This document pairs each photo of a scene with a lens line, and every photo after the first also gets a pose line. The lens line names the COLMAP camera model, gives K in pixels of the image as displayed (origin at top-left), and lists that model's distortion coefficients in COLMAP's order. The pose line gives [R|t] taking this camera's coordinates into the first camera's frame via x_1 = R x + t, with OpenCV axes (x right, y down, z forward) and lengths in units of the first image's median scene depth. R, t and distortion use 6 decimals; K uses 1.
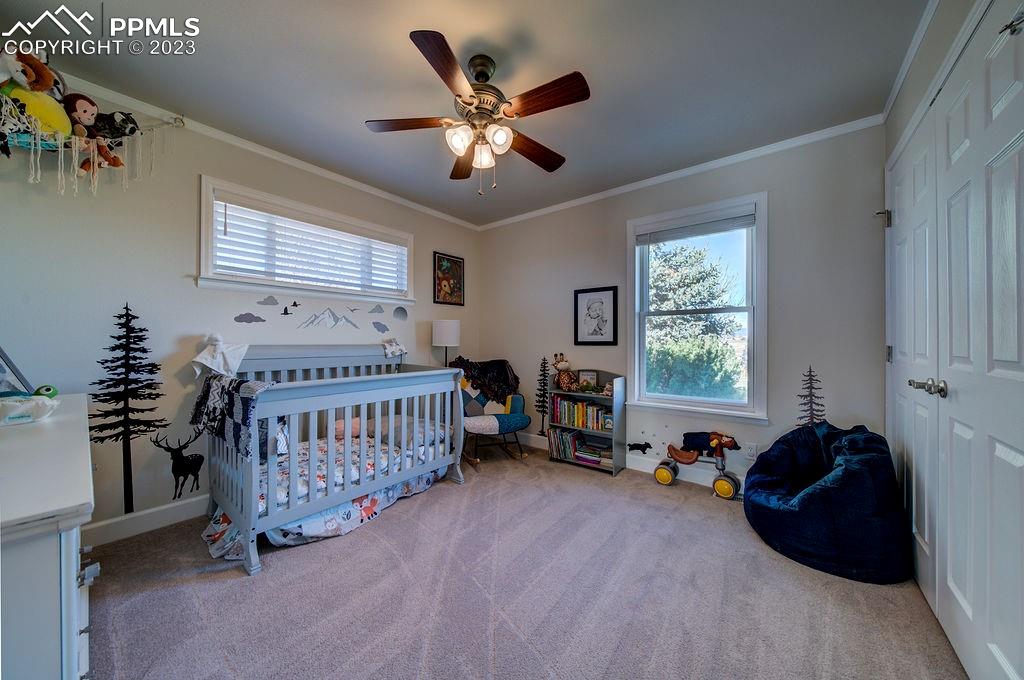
lens RADIAL K [[350.5, 0, 504.6], [0, 350.5, 340.8], [0, 0, 1]] dist [-0.001796, -0.000501]
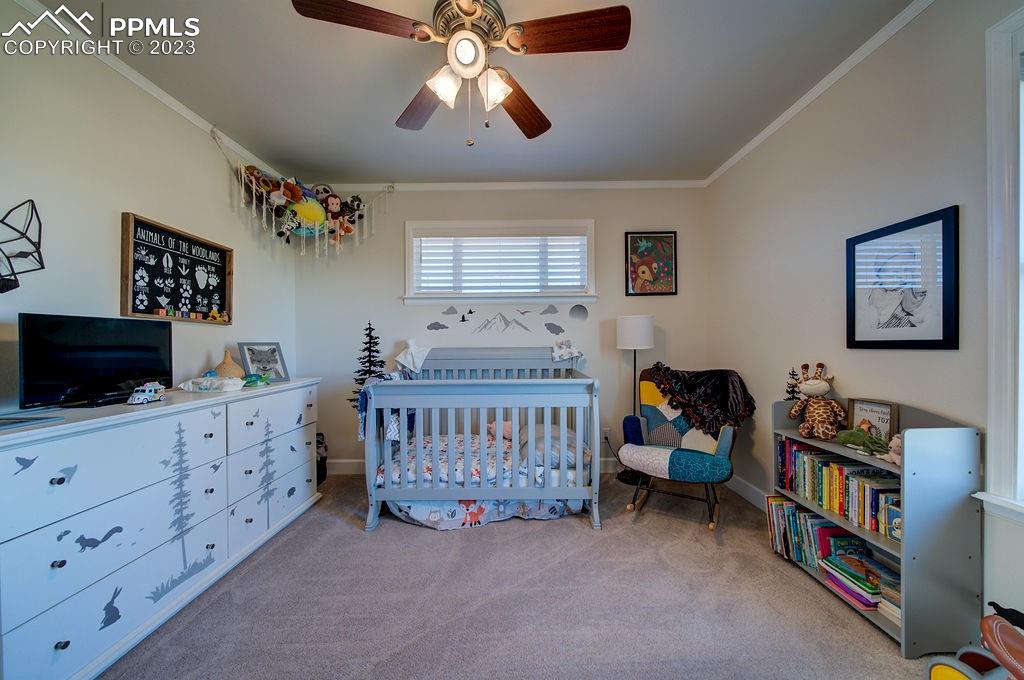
lens RADIAL K [[350.5, 0, 510.9], [0, 350.5, 345.8], [0, 0, 1]] dist [-0.001796, -0.000501]
pose [[0.627389, -0.002387, -0.778702, 0.346596], [0.010898, 0.999924, 0.005715, 0.000727], [0.778630, -0.012072, 0.627368, 0.368898]]
